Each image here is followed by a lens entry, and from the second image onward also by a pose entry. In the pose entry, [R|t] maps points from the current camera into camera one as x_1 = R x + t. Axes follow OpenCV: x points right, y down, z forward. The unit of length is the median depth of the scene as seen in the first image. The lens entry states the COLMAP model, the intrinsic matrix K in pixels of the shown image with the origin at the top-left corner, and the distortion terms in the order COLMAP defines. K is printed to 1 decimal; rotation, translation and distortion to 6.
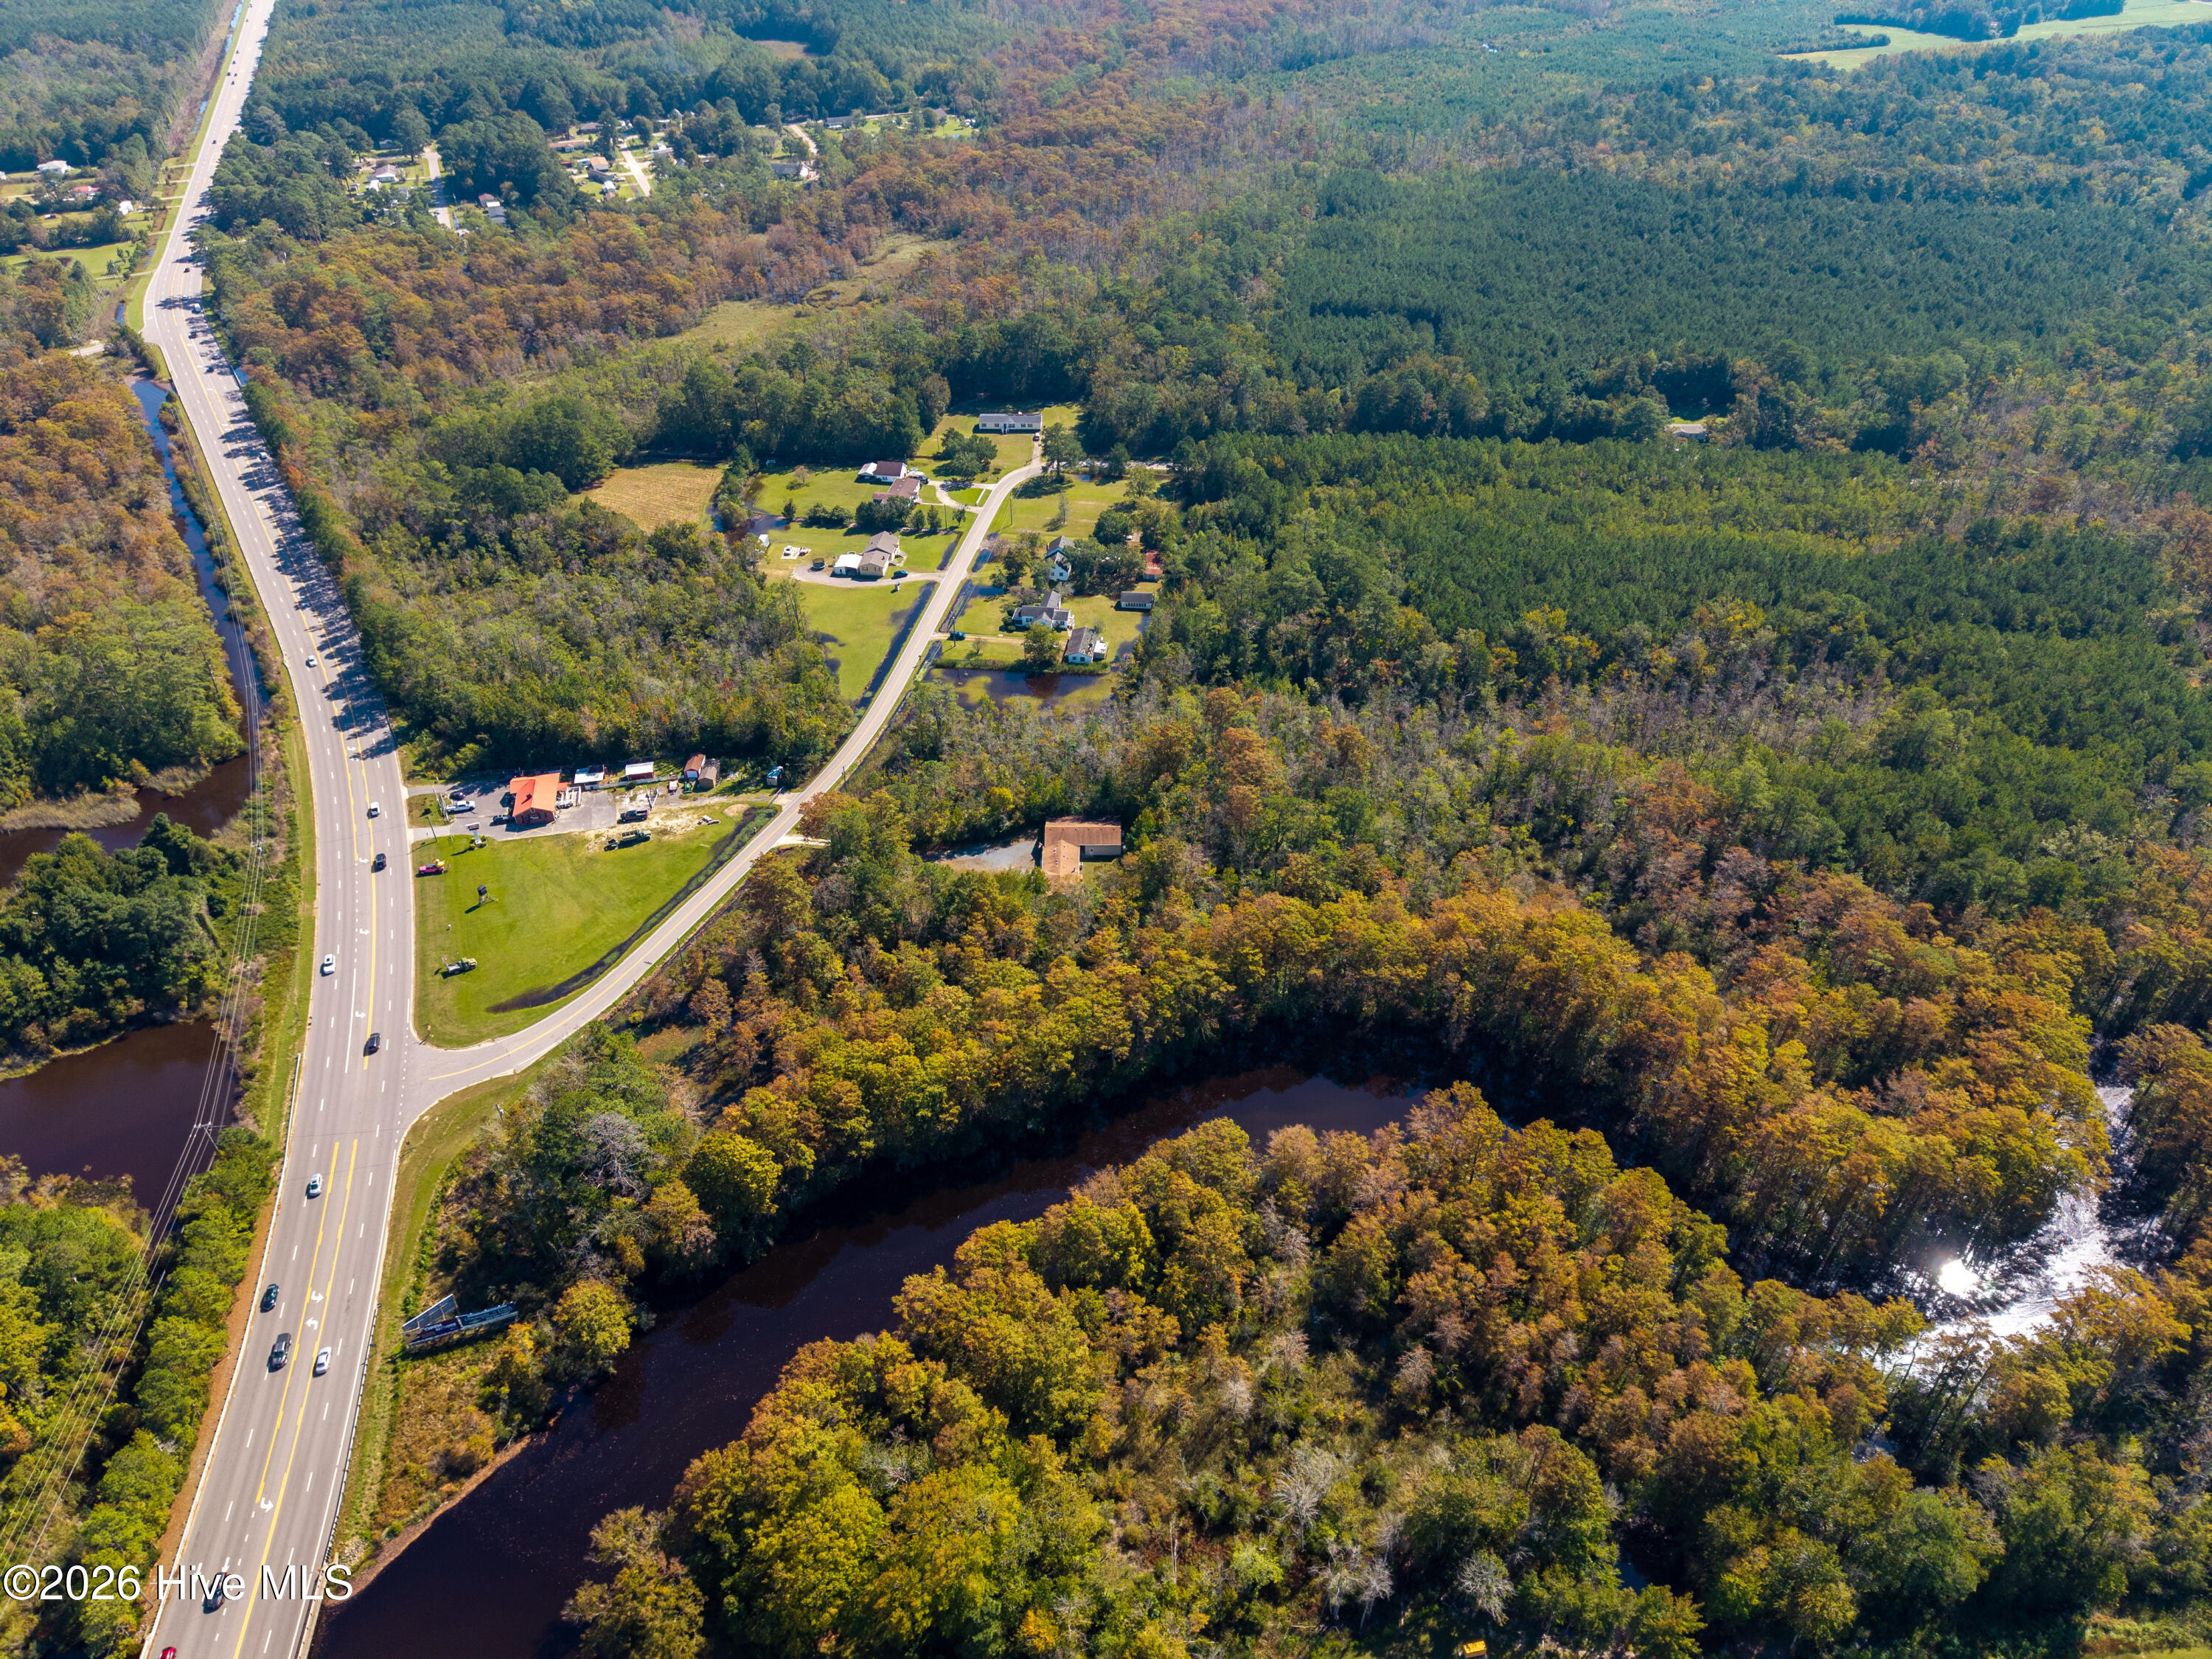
lens RADIAL K [[1480.2, 0, 1110.0], [0, 1480.2, 834.1], [0, 0, 1]] dist [0.028758, -0.024185]
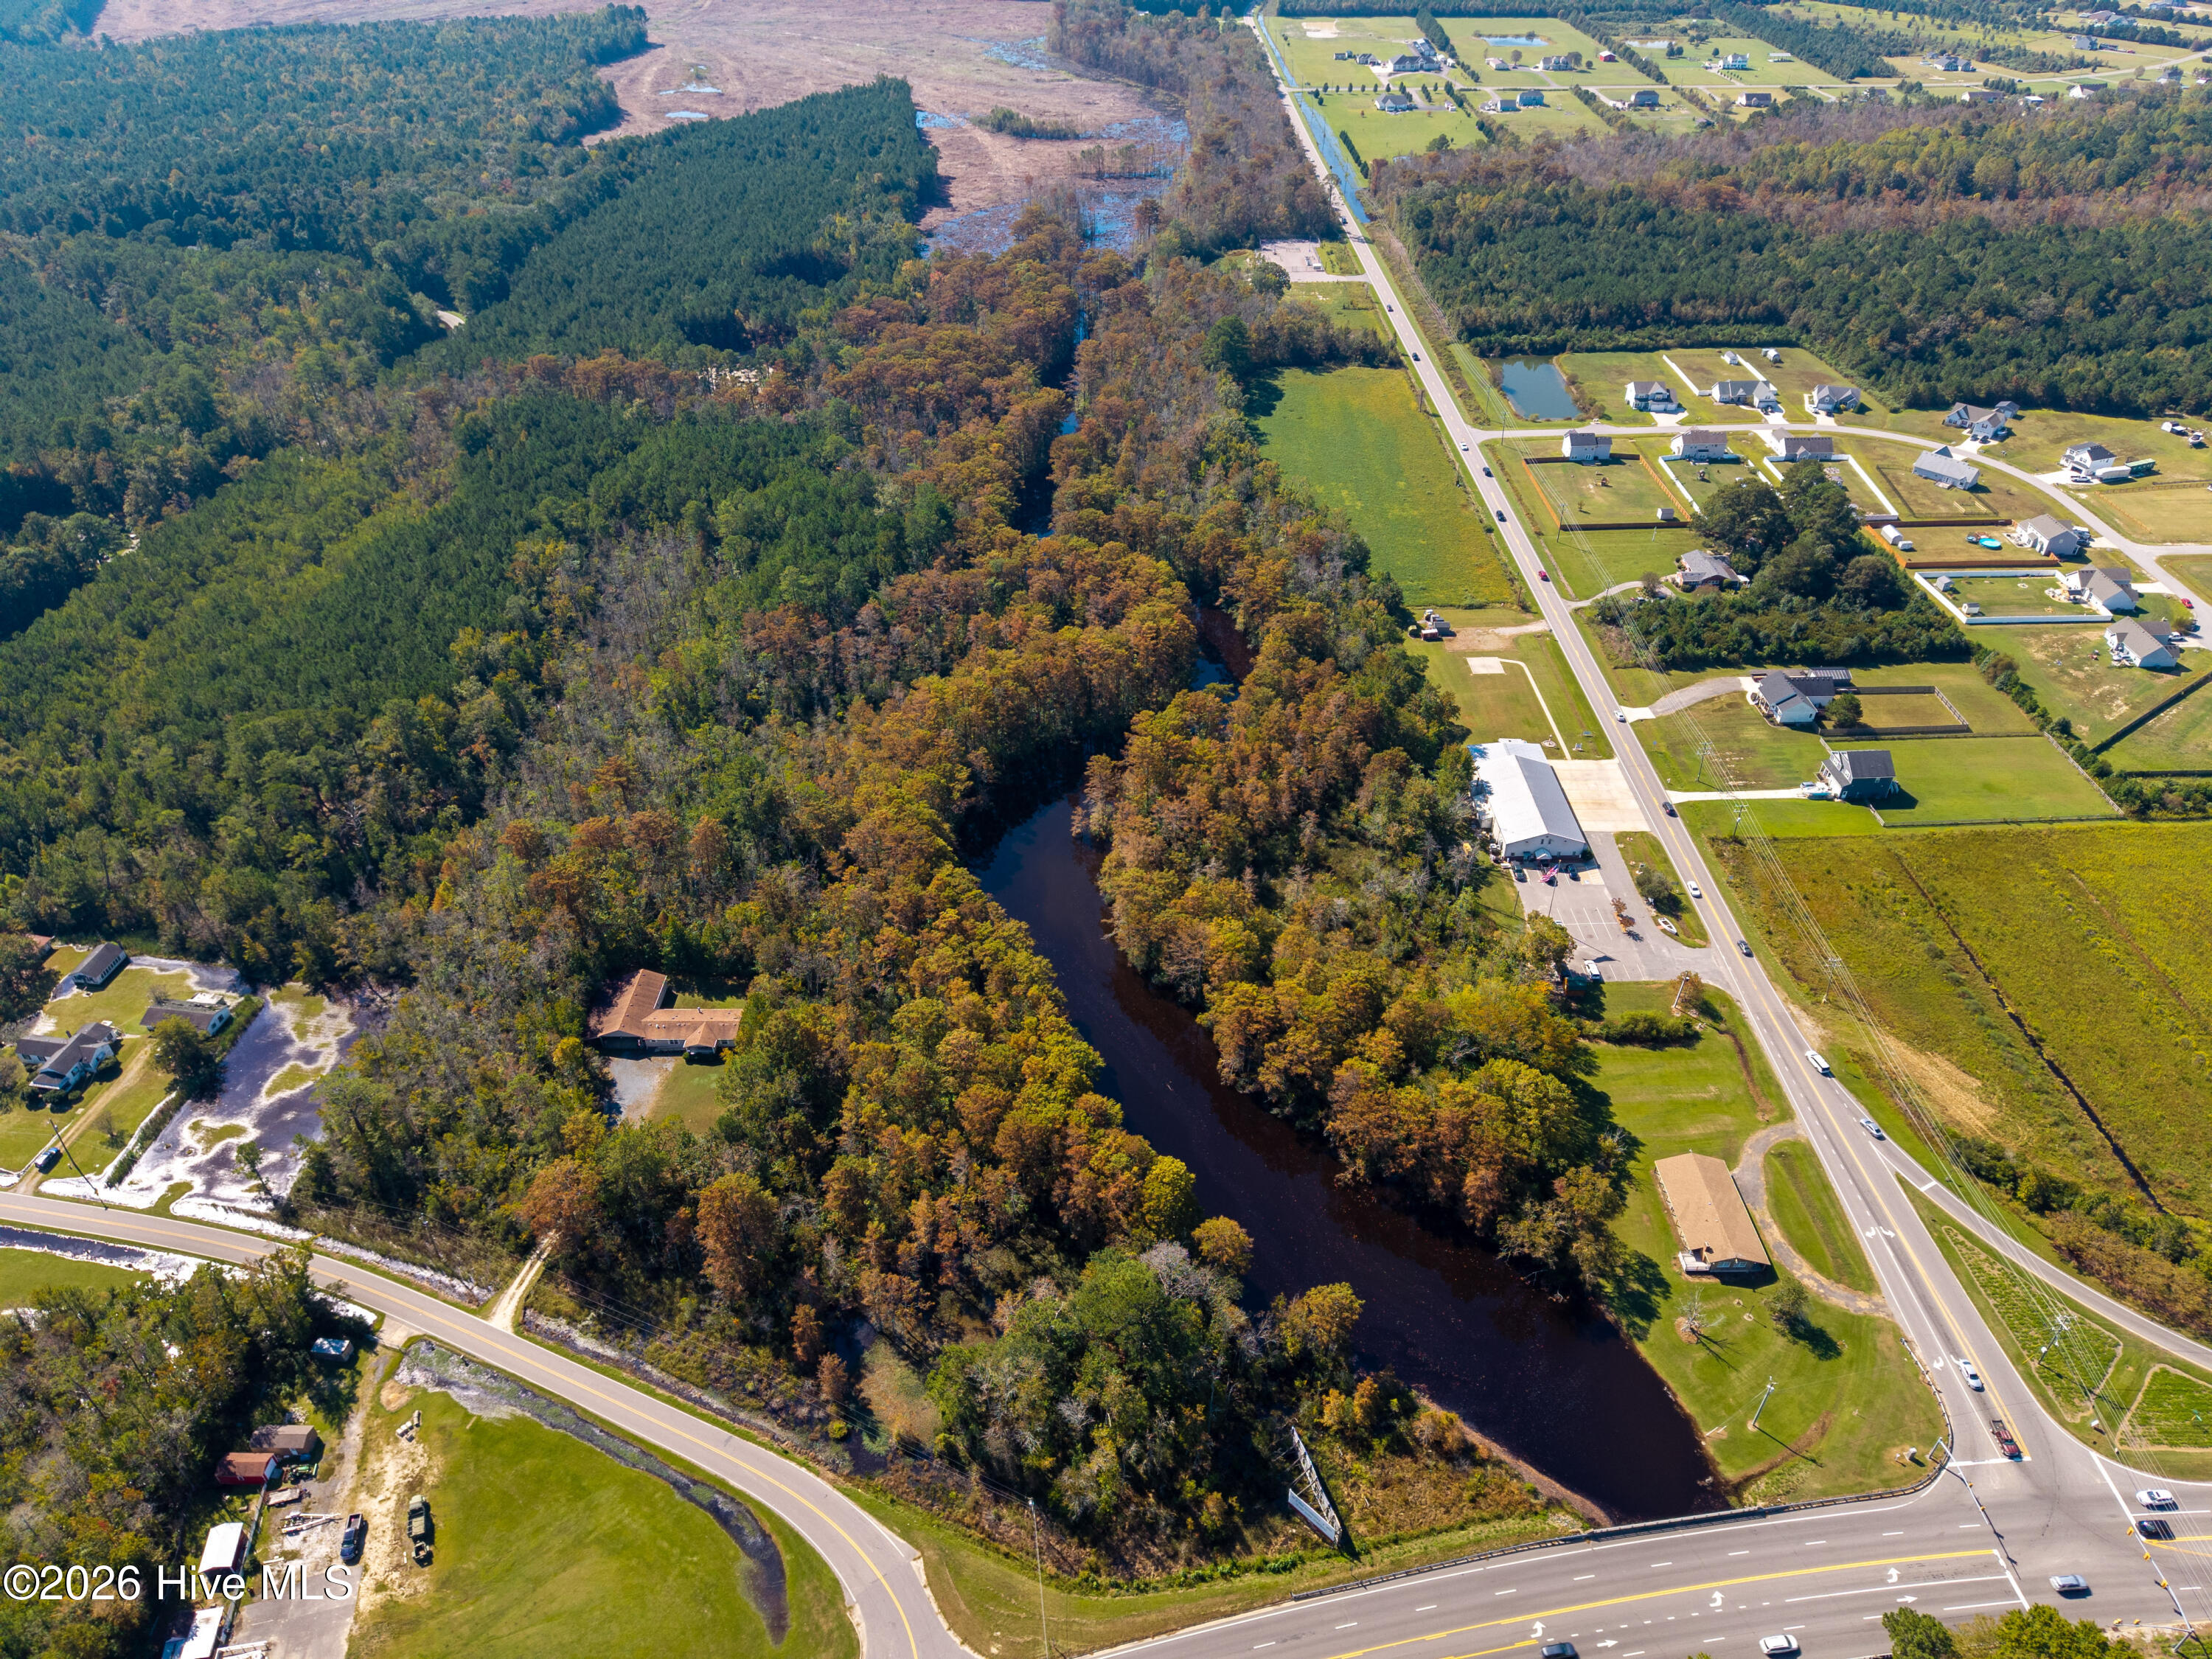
lens RADIAL K [[1480.2, 0, 1107.3], [0, 1480.2, 833.9], [0, 0, 1]] dist [0.028758, -0.024185]
pose [[0.010524, -0.595847, 0.803029, -0.622832], [0.612151, 0.638841, 0.465998, -0.285471], [-0.790671, 0.486671, 0.371472, 0.380939]]
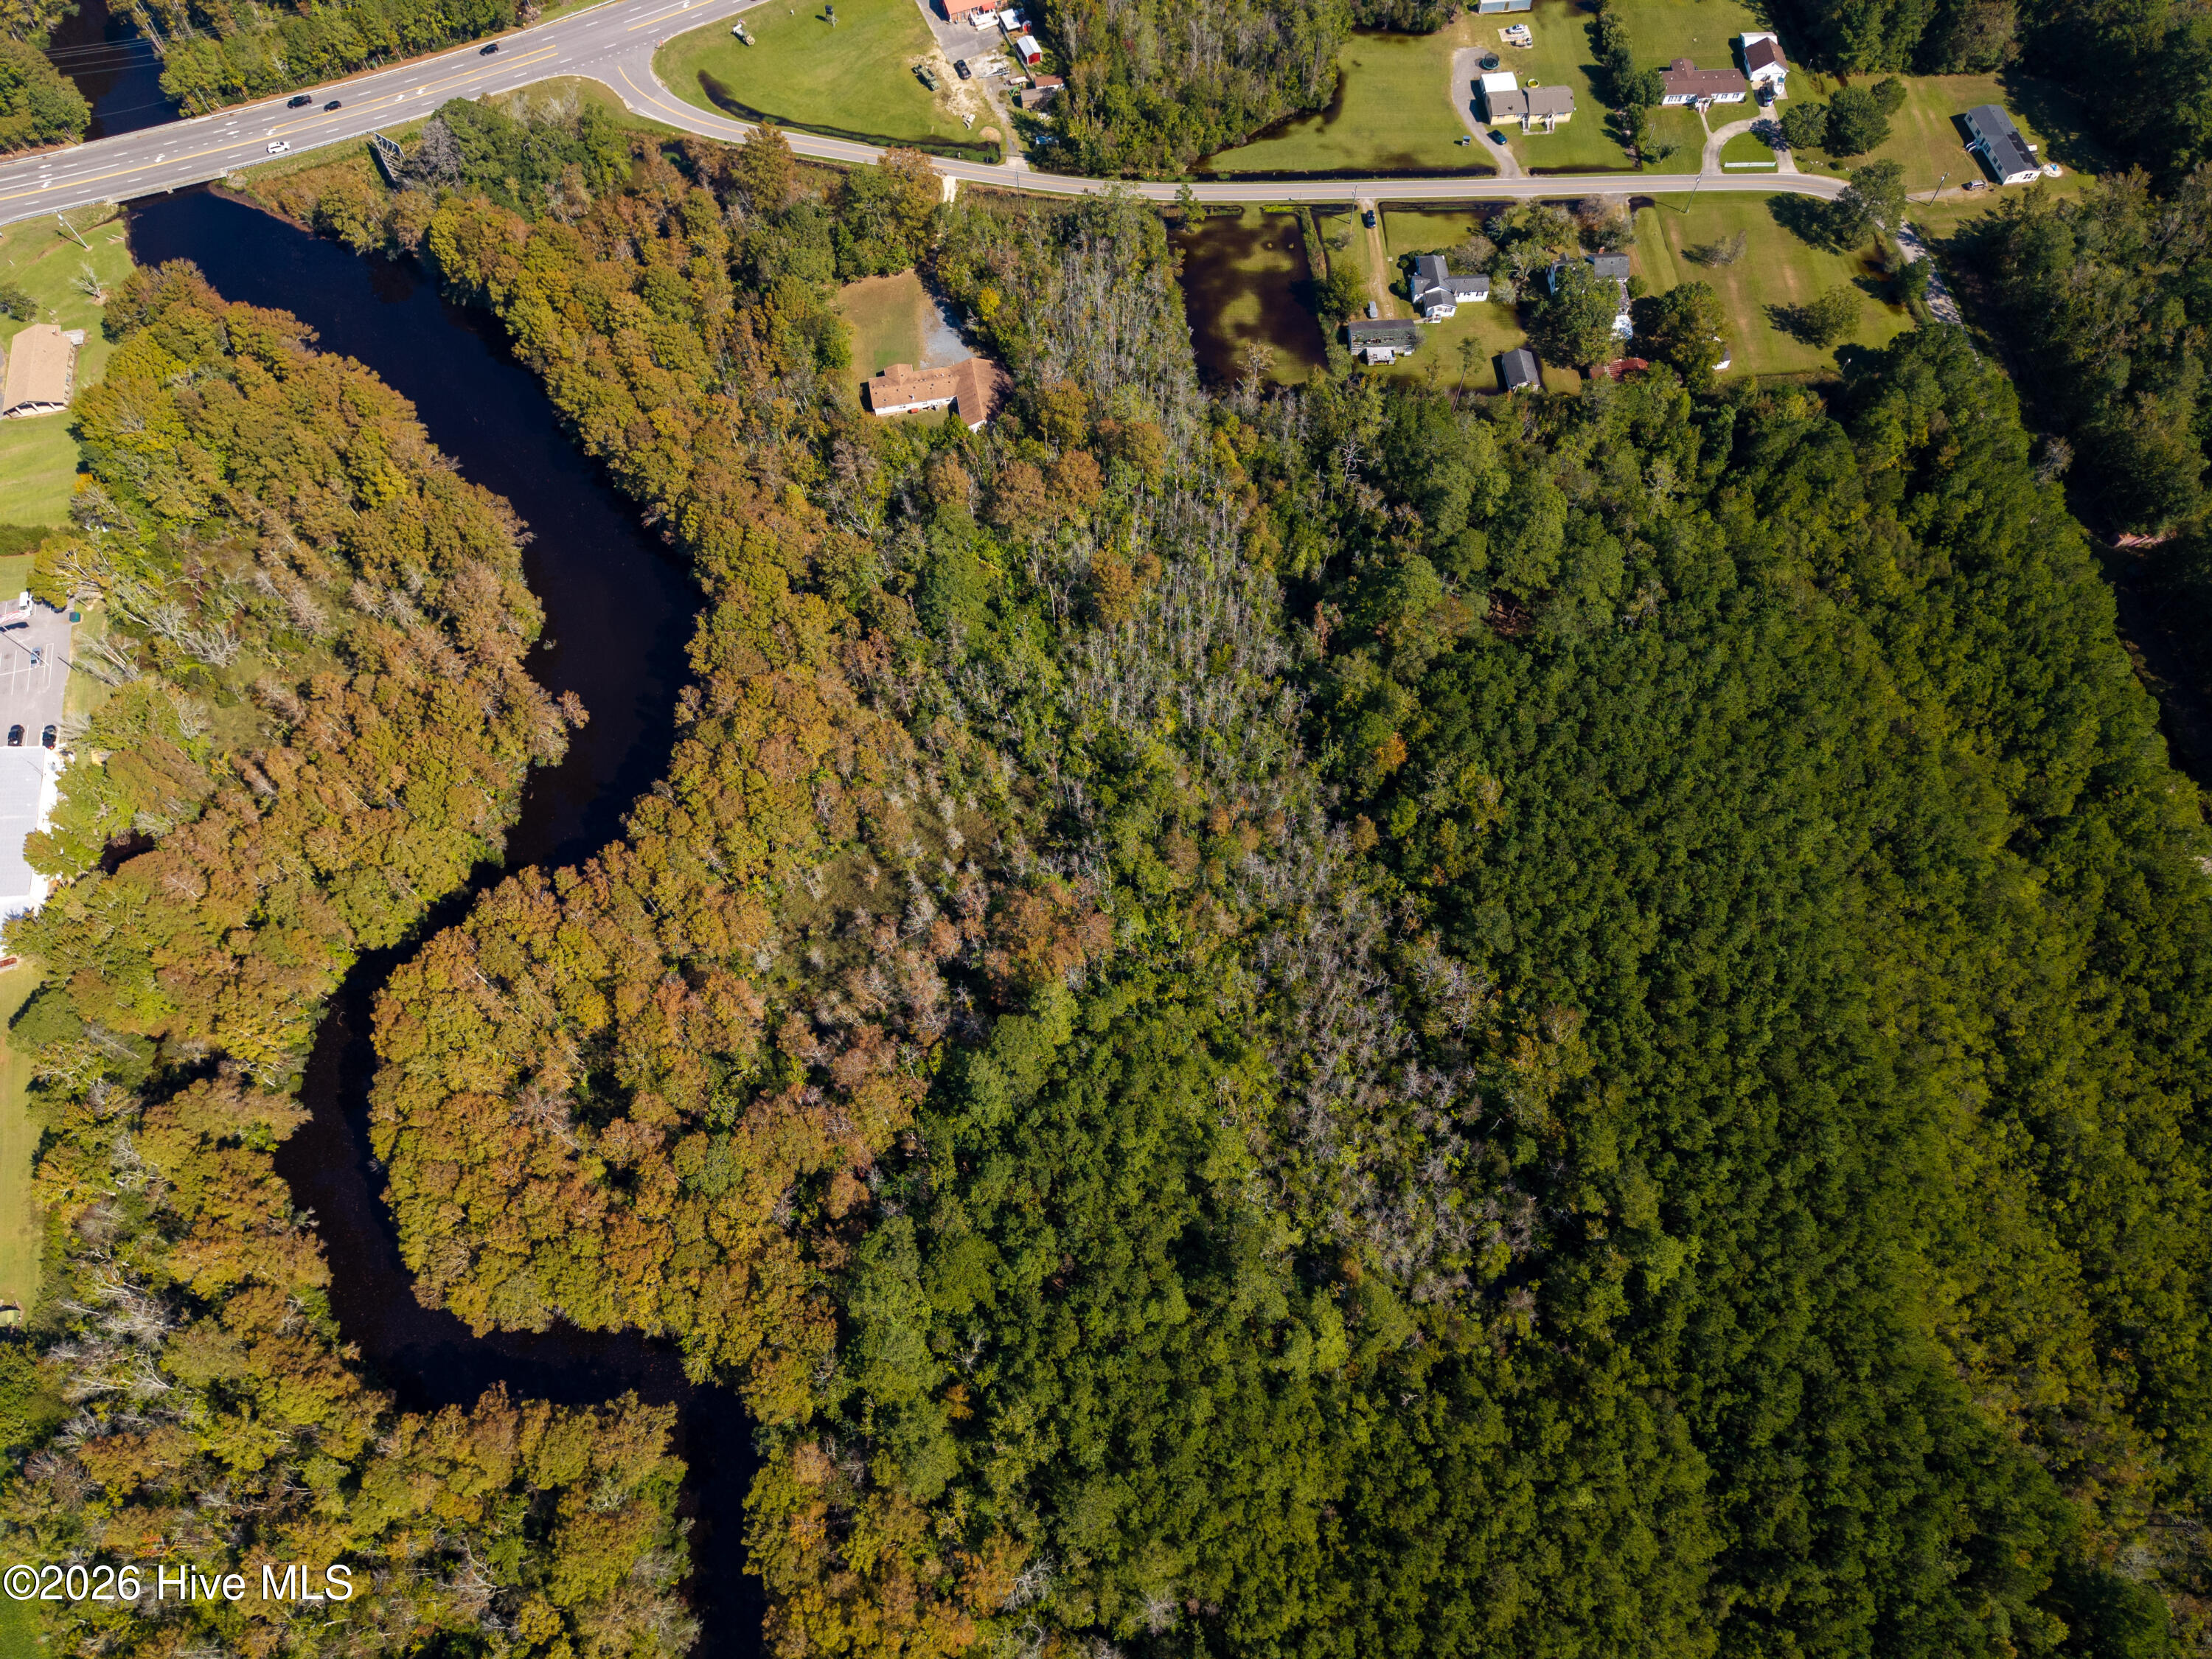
lens RADIAL K [[1480.2, 0, 1101.7], [0, 1480.2, 826.4], [0, 0, 1]] dist [0.028758, -0.024185]
pose [[0.182317, 0.884524, -0.429392, 0.603851], [-0.589771, 0.447806, 0.672042, -0.523001], [0.786722, 0.130718, 0.603309, 0.504409]]
